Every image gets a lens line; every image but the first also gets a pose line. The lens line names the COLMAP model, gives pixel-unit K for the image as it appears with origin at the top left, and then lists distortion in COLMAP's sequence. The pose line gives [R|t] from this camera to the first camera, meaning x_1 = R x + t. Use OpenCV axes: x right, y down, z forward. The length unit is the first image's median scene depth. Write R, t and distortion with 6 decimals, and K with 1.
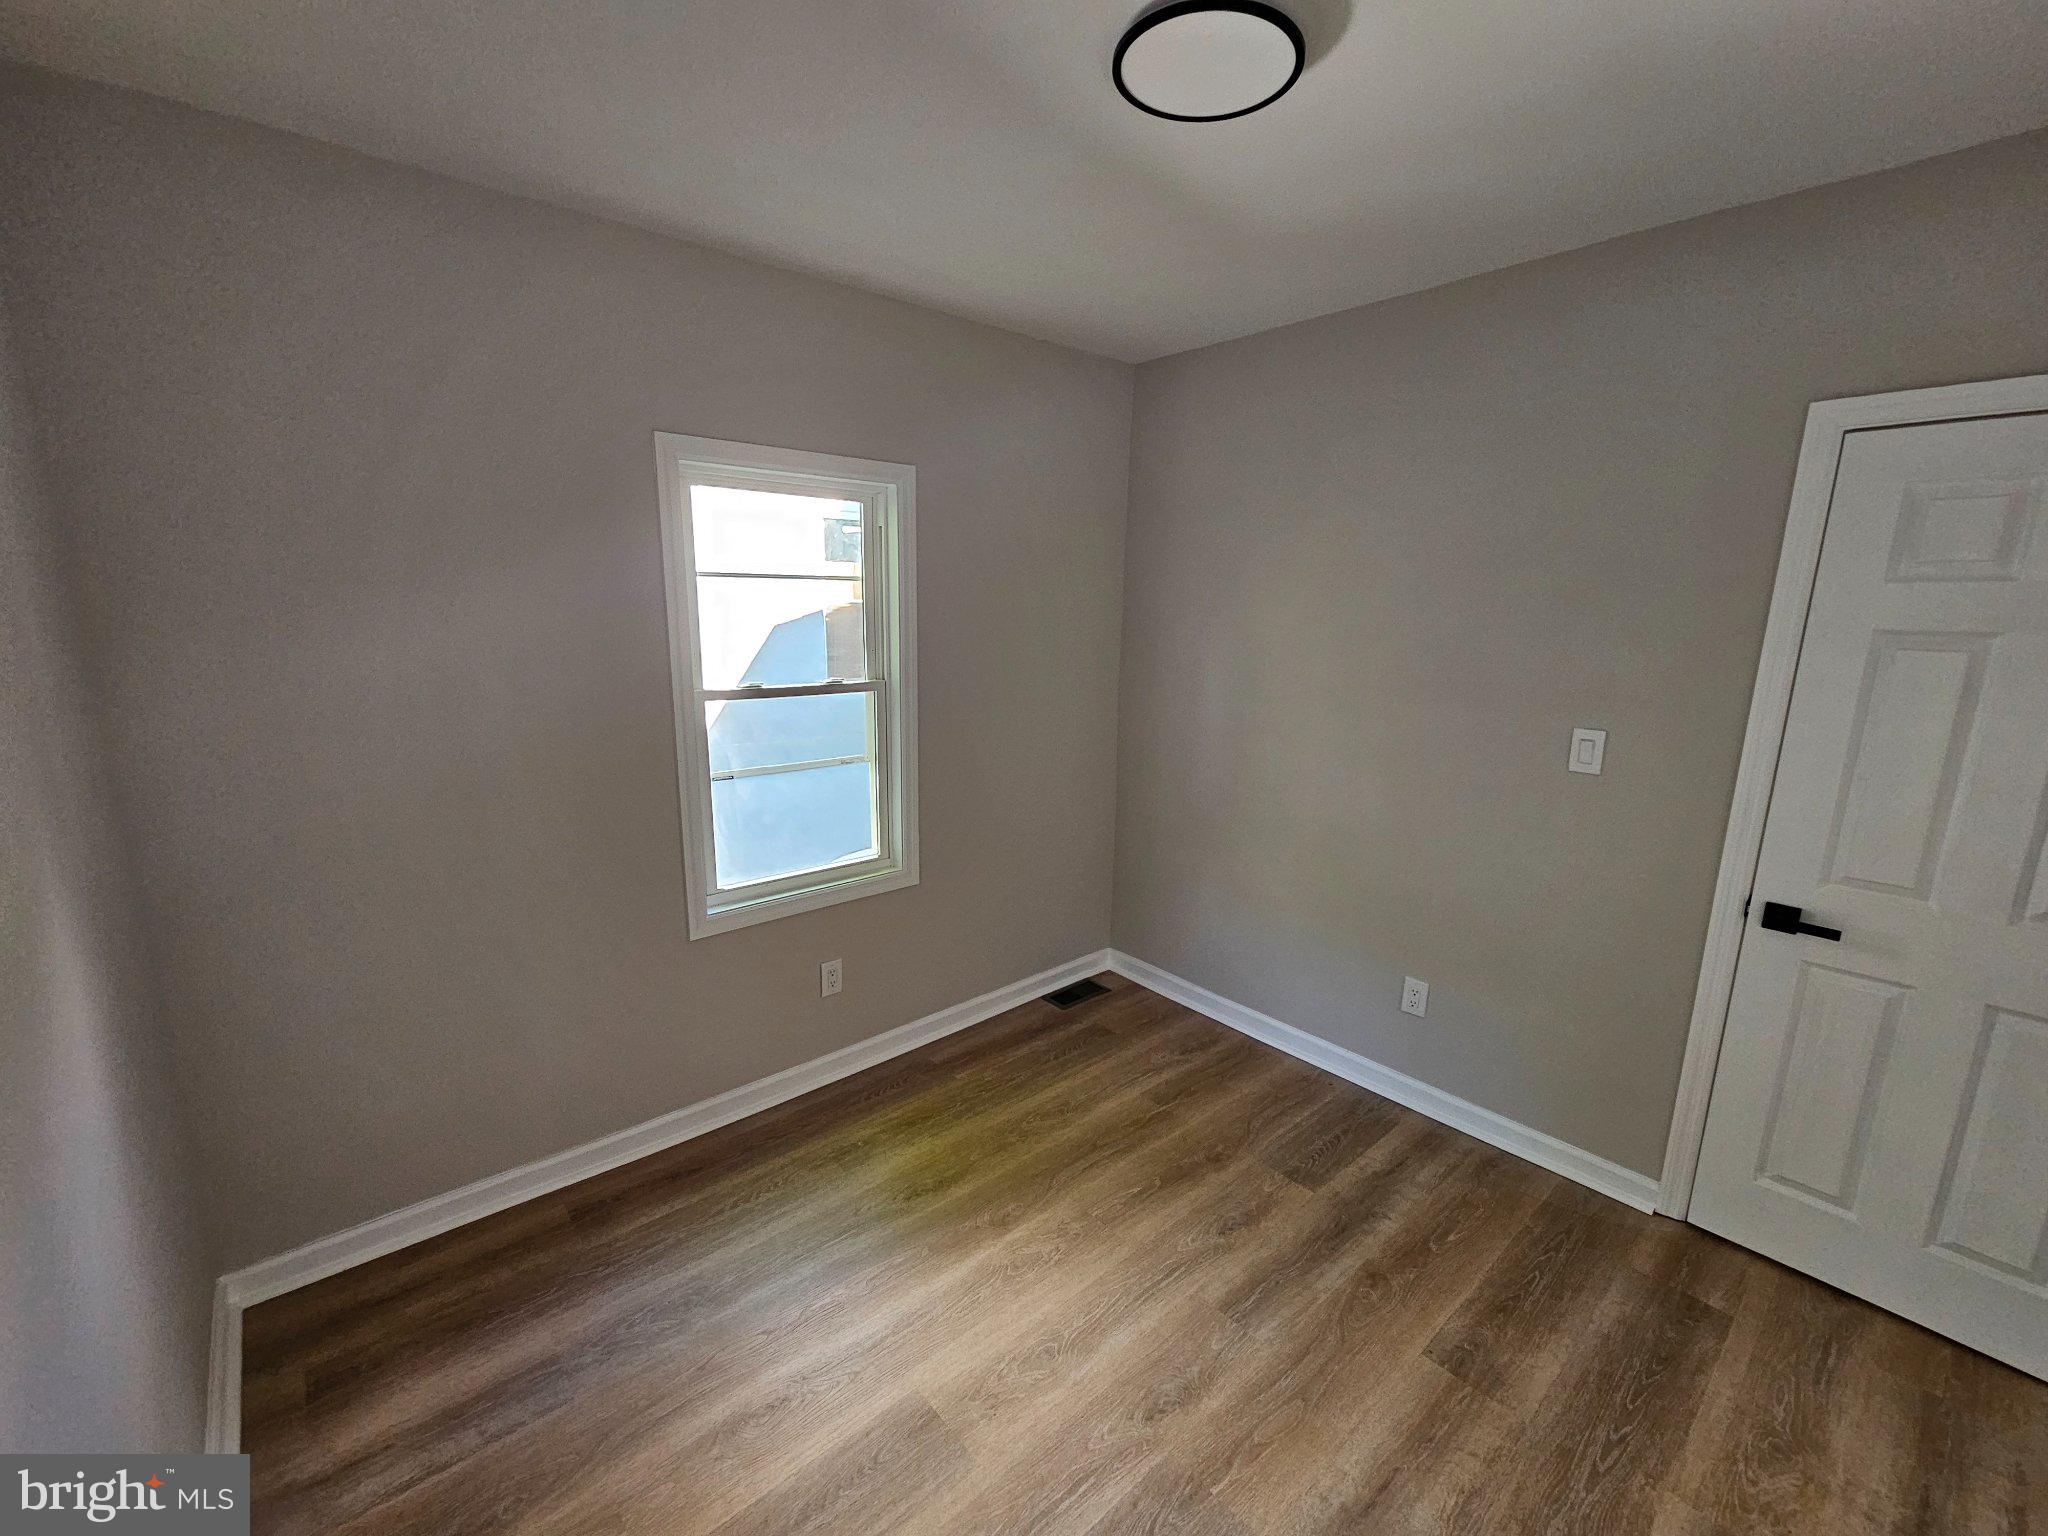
lens RADIAL K [[838.6, 0, 1044.5], [0, 838.6, 758.4], [0, 0, 1]] dist [0.001810, 0.000055]
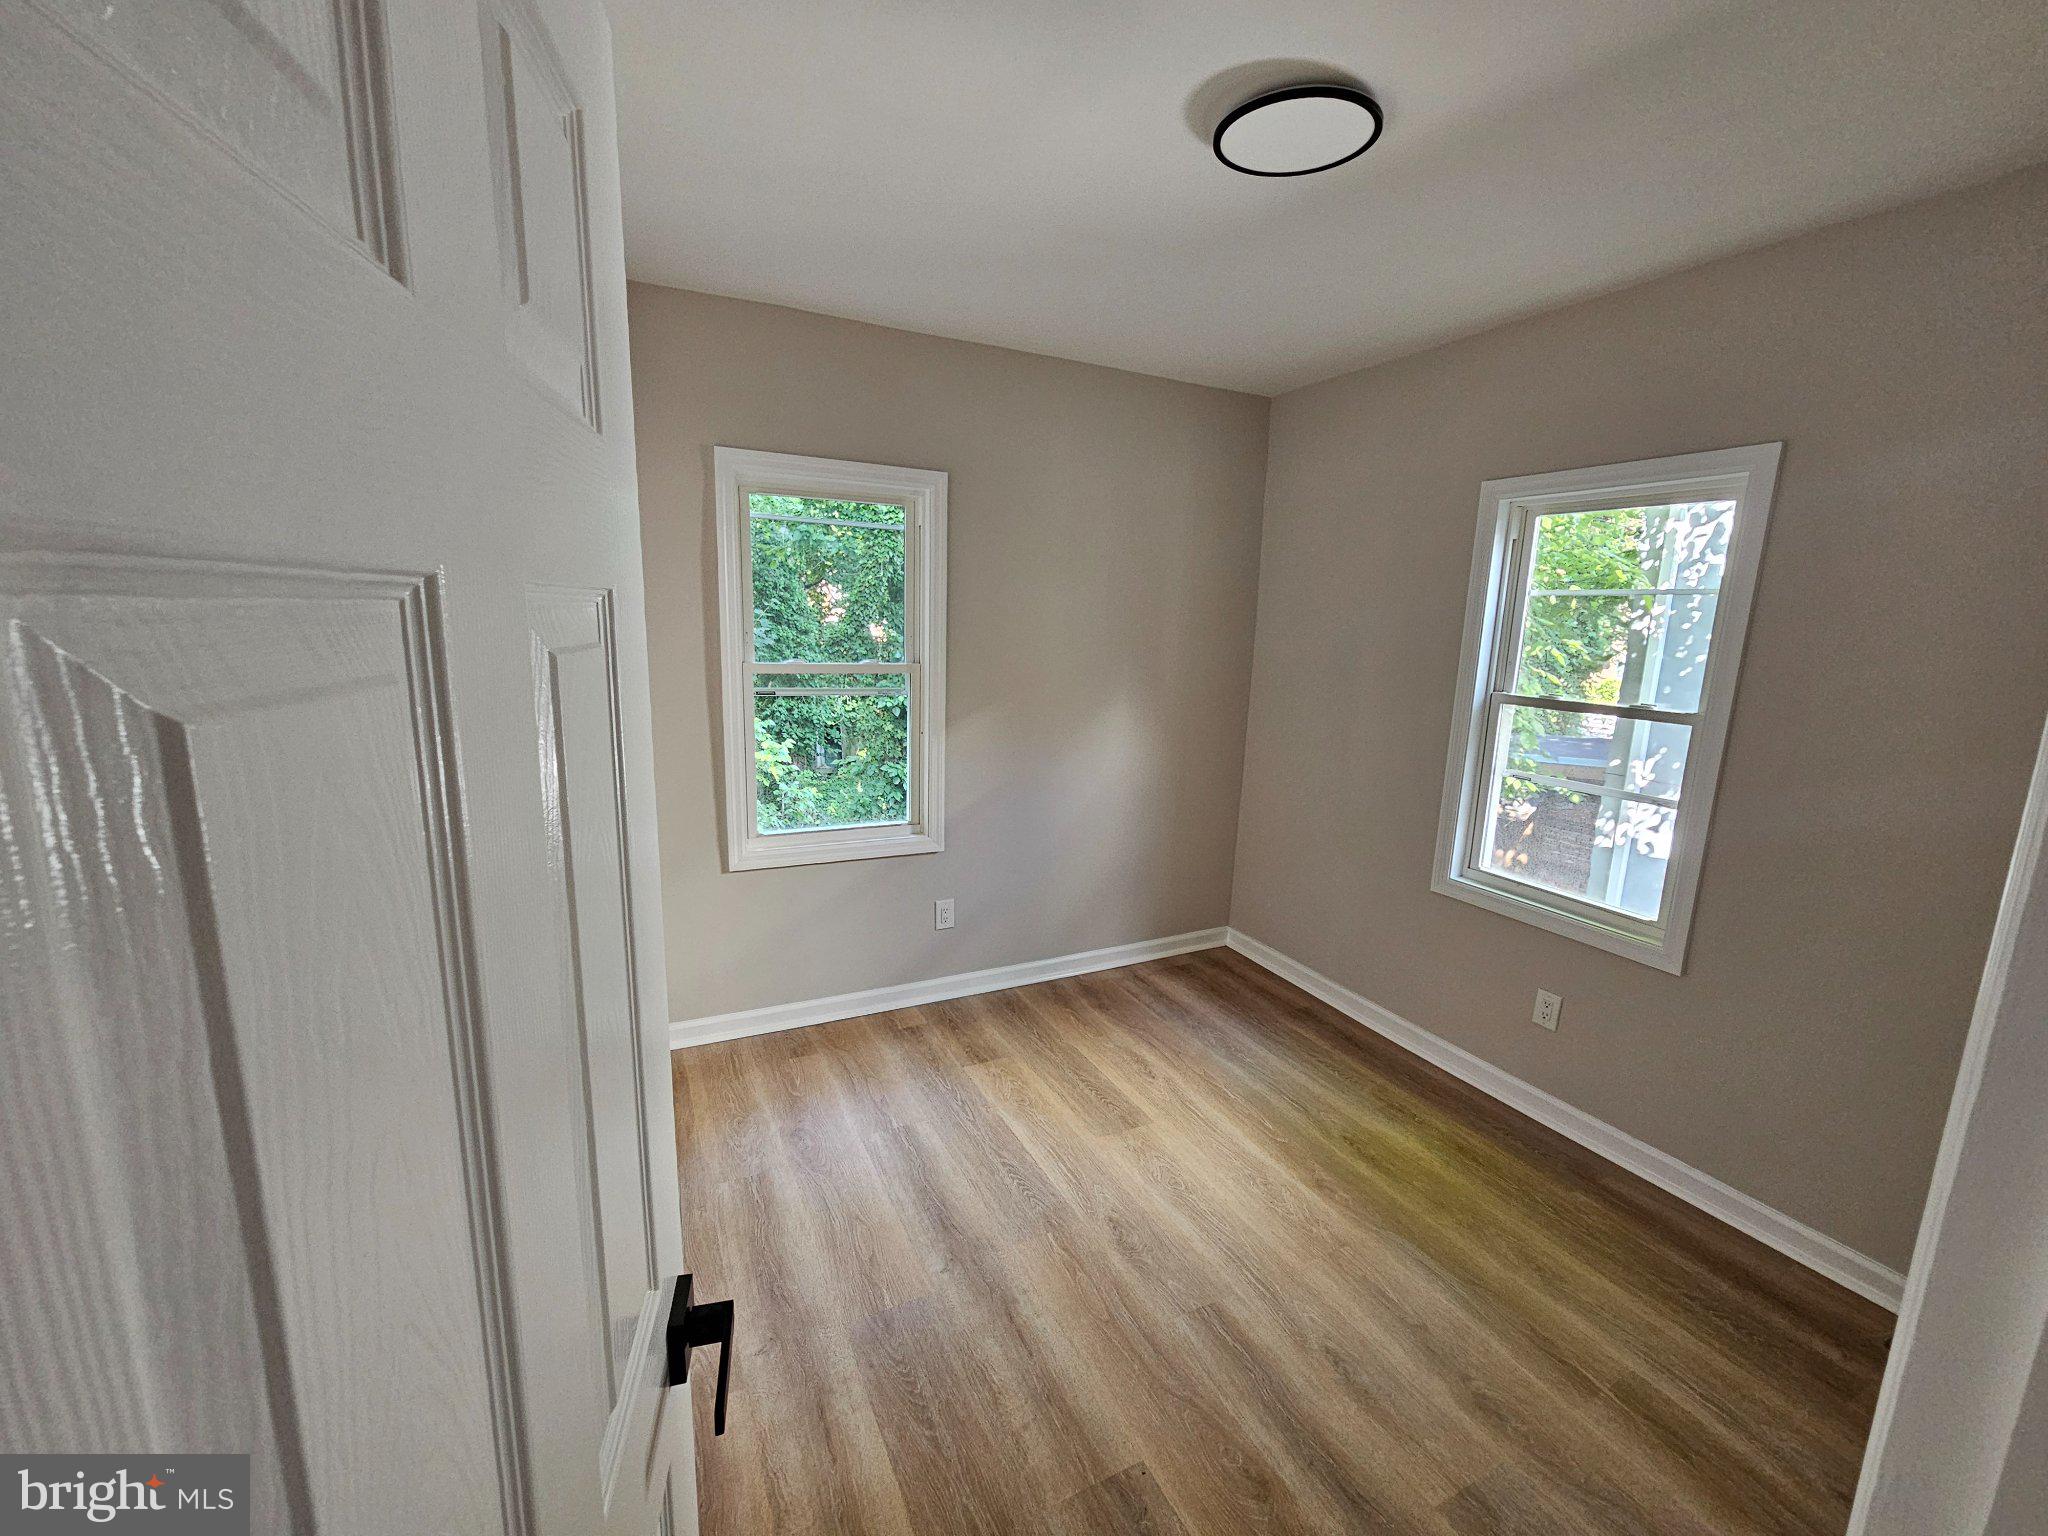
lens RADIAL K [[838.6, 0, 1020.1], [0, 838.6, 763.1], [0, 0, 1]] dist [0.001810, 0.000055]
pose [[-0.253628, 0.152909, -0.955140, 0.940618], [-0.211199, 0.954849, 0.208945, -0.095856], [0.943964, 0.254719, -0.209882, 0.697717]]
